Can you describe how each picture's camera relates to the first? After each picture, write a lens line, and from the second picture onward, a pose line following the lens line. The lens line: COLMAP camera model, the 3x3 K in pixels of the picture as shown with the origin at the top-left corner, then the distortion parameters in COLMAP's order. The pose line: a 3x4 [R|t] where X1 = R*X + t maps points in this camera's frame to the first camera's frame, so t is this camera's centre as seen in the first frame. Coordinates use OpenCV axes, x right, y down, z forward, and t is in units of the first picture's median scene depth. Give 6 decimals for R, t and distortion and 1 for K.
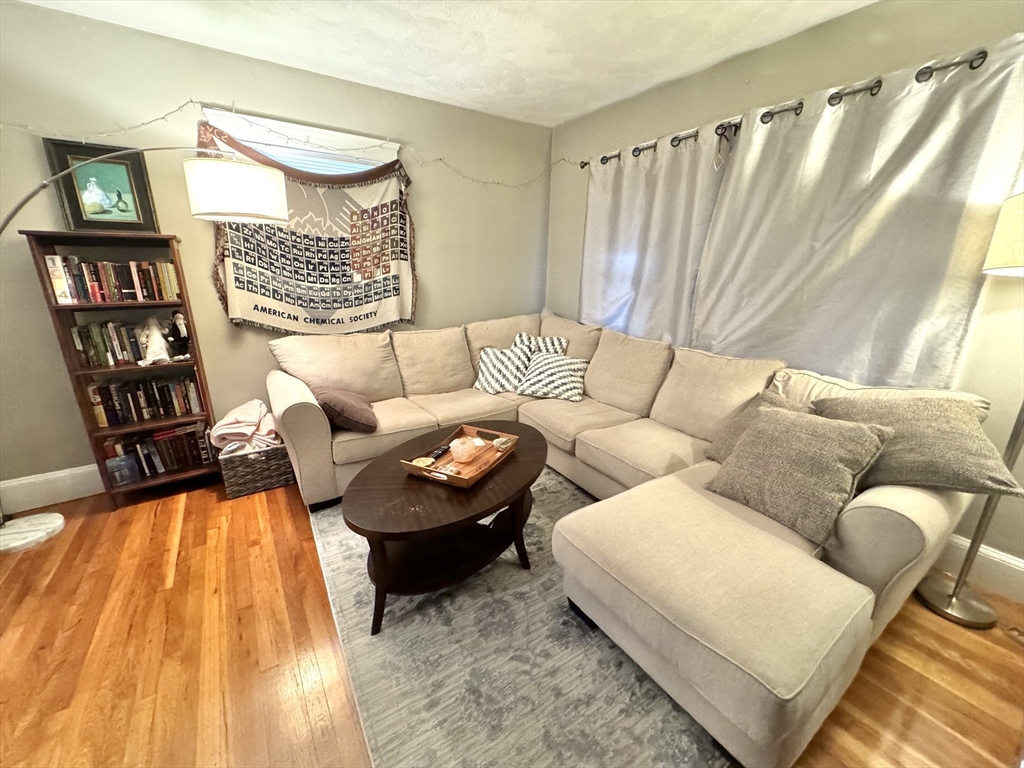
lens RADIAL K [[409.5, 0, 513.7], [0, 409.5, 383.9], [0, 0, 1]] dist [-0.000594, 0.000356]
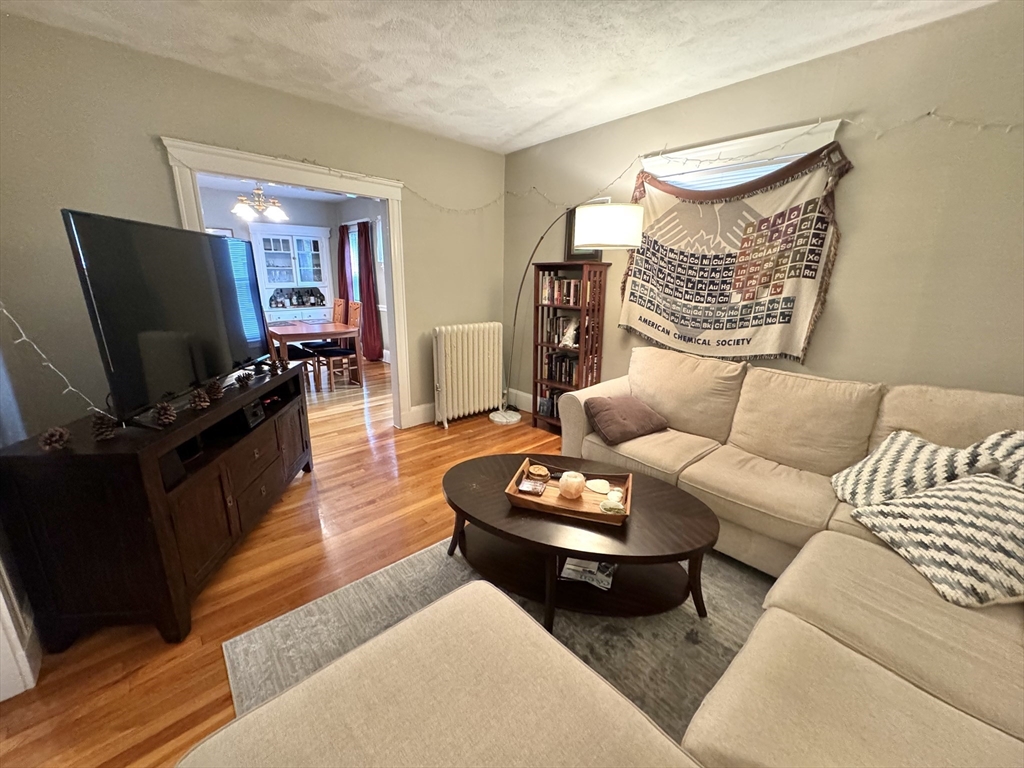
lens RADIAL K [[409.5, 0, 513.4], [0, 409.5, 382.9], [0, 0, 1]] dist [-0.000594, 0.000356]
pose [[0.149178, 0.242004, -0.958739, 0.451560], [-0.284261, 0.939155, 0.192830, -0.126396], [0.947070, 0.243766, 0.208893, 0.423511]]
